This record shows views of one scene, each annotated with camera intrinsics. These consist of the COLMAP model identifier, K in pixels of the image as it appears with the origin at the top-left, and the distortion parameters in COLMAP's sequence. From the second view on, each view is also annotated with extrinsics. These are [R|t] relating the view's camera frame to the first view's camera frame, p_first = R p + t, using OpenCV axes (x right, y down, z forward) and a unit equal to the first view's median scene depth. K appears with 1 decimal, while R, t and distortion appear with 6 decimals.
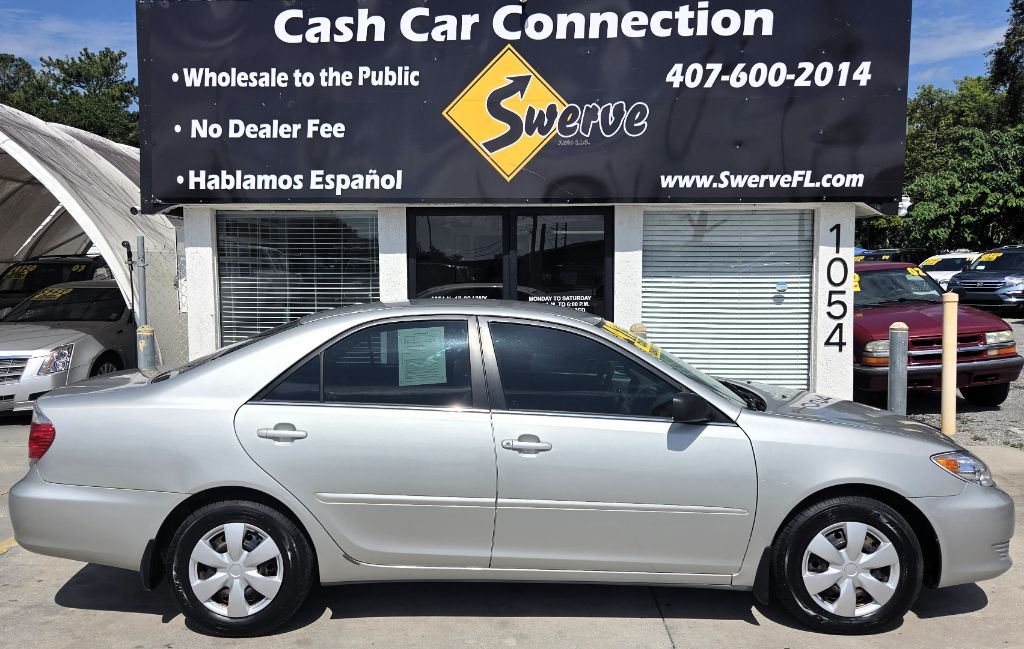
lens RADIAL K [[788.6, 0, 484.7], [0, 788.6, 319.0], [0, 0, 1]] dist [0.068191, -0.049149]
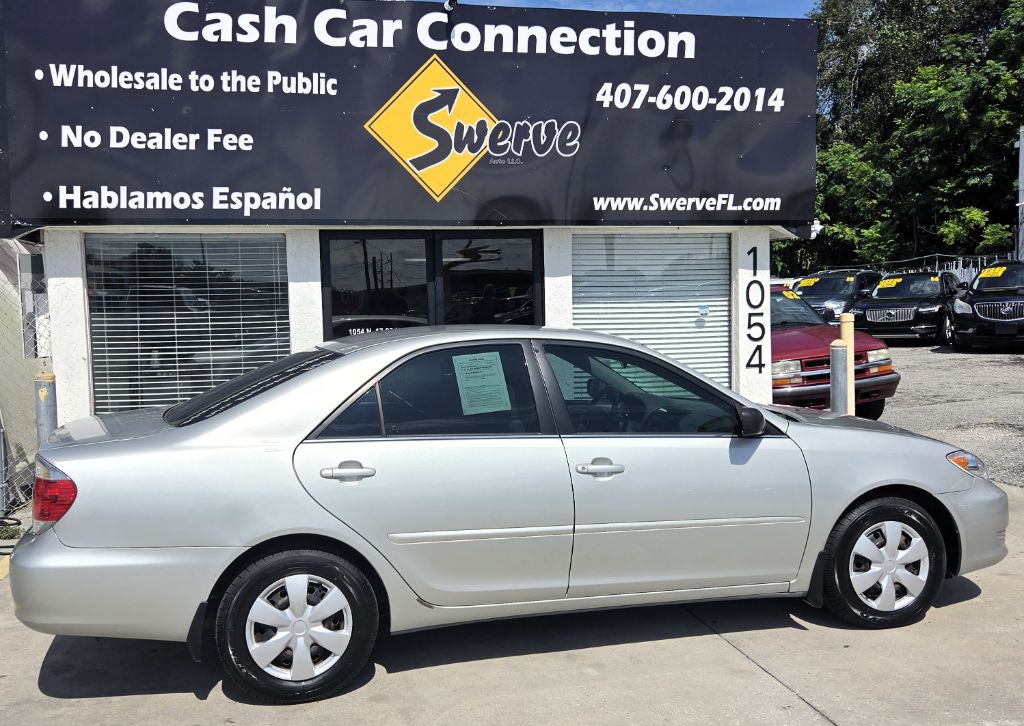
lens RADIAL K [[896.5, 0, 472.3], [0, 896.5, 344.2], [0, 0, 1]] dist [0.070341, -0.049801]
pose [[0.970799, -0.030065, 0.238001, -0.186319], [0.034346, 0.999314, -0.013860, 0.008051], [-0.237421, 0.021630, 0.971166, -0.025252]]
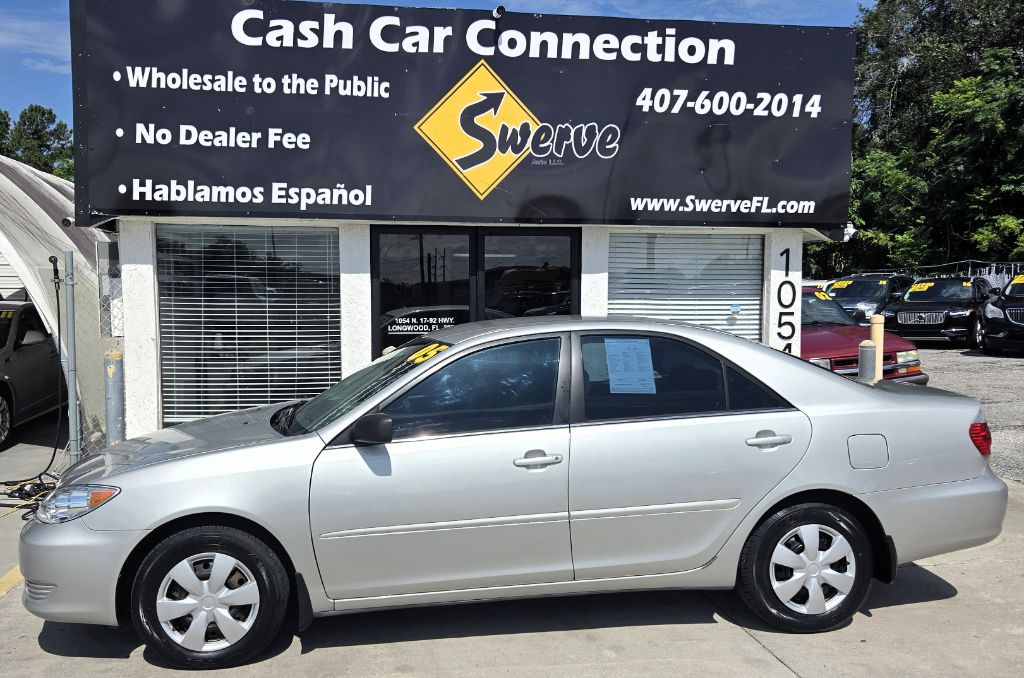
lens RADIAL K [[832.1, 0, 468.4], [0, 832.1, 344.9], [0, 0, 1]] dist [0.069220, -0.054583]
pose [[0.983960, -0.006467, 0.178274, -0.171286], [0.007202, 0.999968, -0.003477, 0.008409], [-0.178246, 0.004705, 0.983975, -0.009555]]
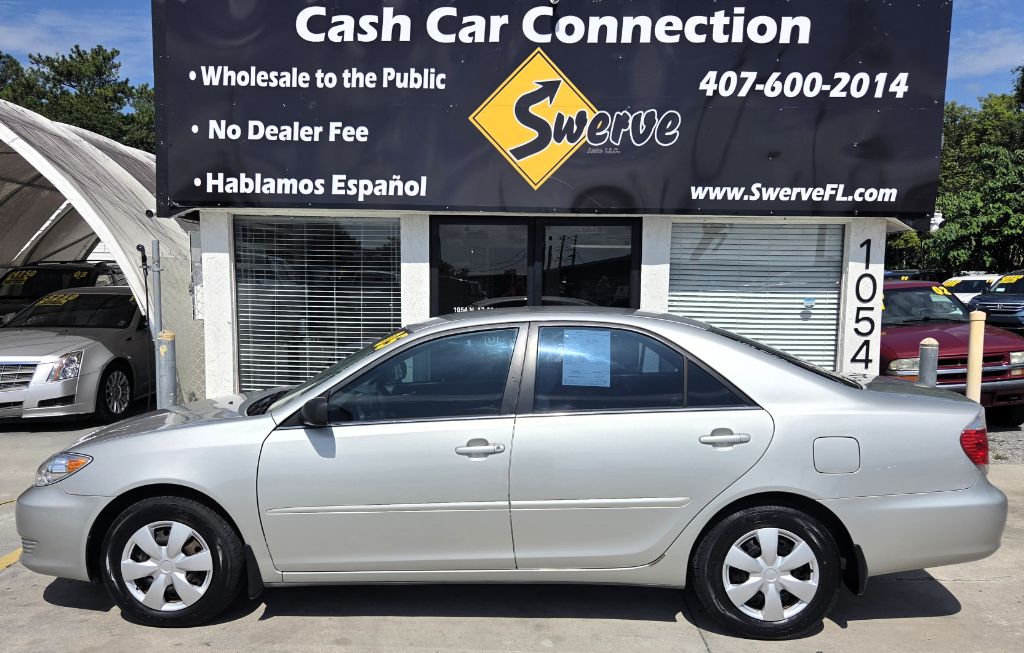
lens RADIAL K [[813.6, 0, 500.8], [0, 813.6, 366.5], [0, 0, 1]] dist [0.066346, -0.051142]
pose [[0.999775, 0.014624, 0.015368, -0.025364], [-0.015163, 0.999252, 0.035586, 0.008609], [-0.014836, -0.035811, 0.999248, -0.015256]]
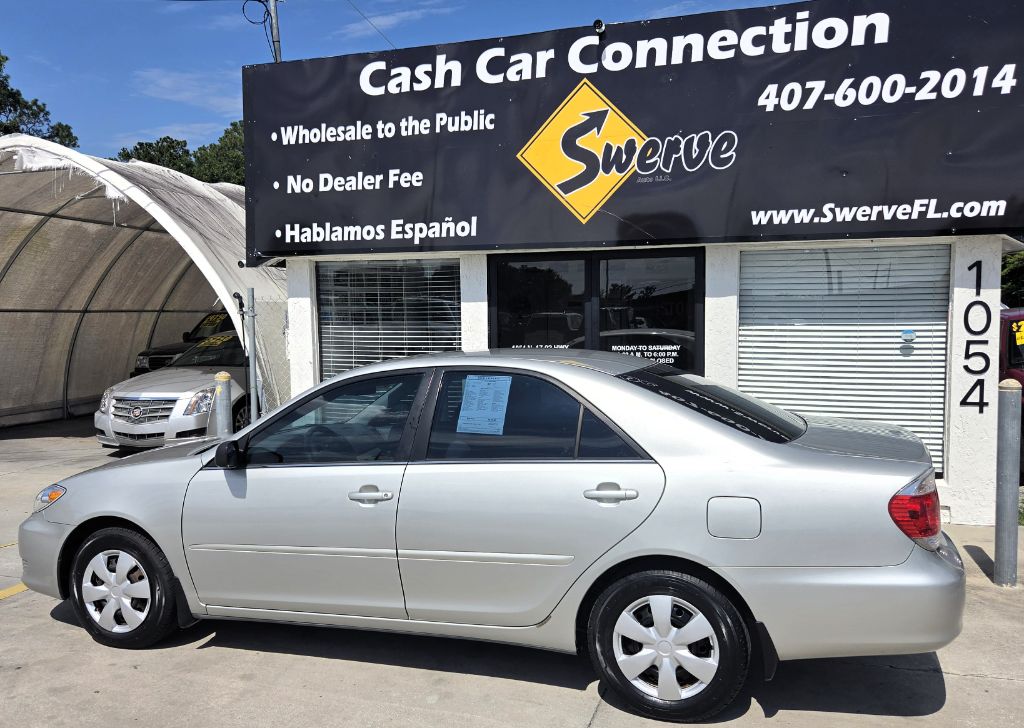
lens RADIAL K [[822.9, 0, 497.8], [0, 822.9, 377.4], [0, 0, 1]] dist [0.053686, -0.028484]
pose [[0.964587, 0.014275, -0.263378, 0.193313], [-0.010760, 0.999833, 0.014781, -0.004222], [0.263545, -0.011423, 0.964579, 0.019350]]
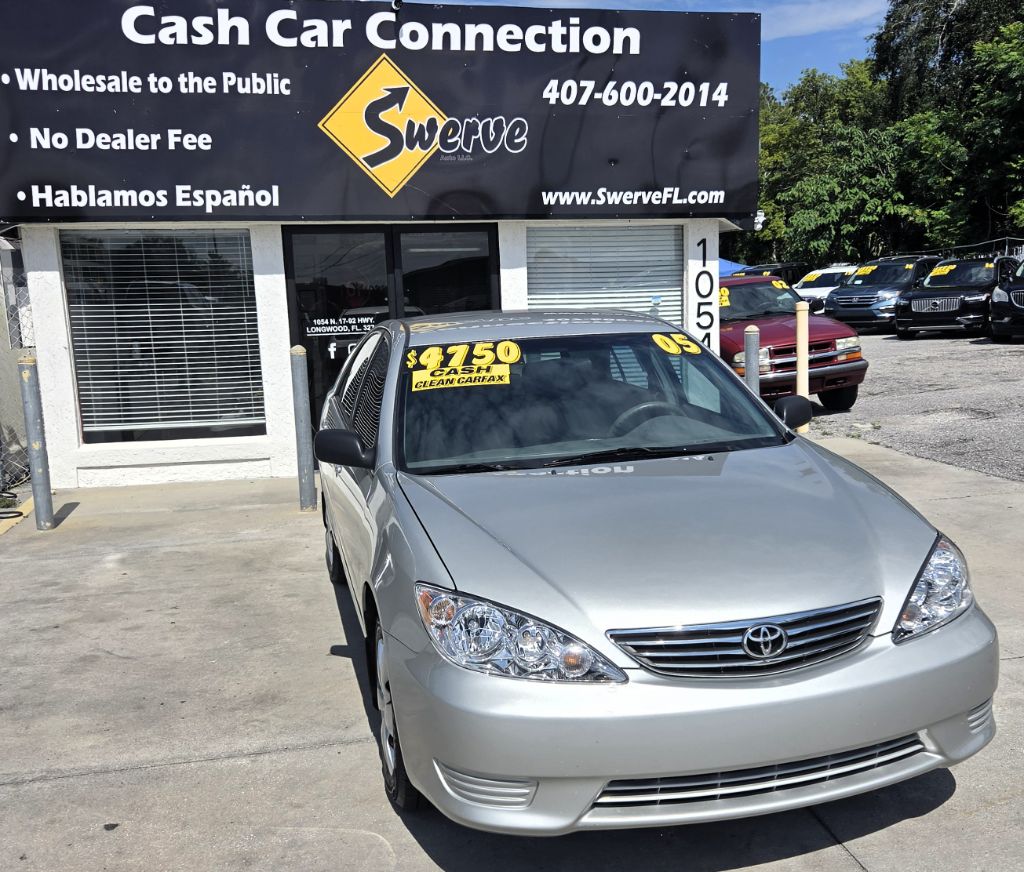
lens RADIAL K [[1029.8, 0, 541.0], [0, 1029.8, 456.5], [0, 0, 1]] dist [0.043616, 0.000000]
pose [[0.970182, -0.062670, 0.234137, -0.110322], [0.041808, 0.994785, 0.093029, 0.033314], [-0.238746, -0.080466, 0.967743, -0.308659]]
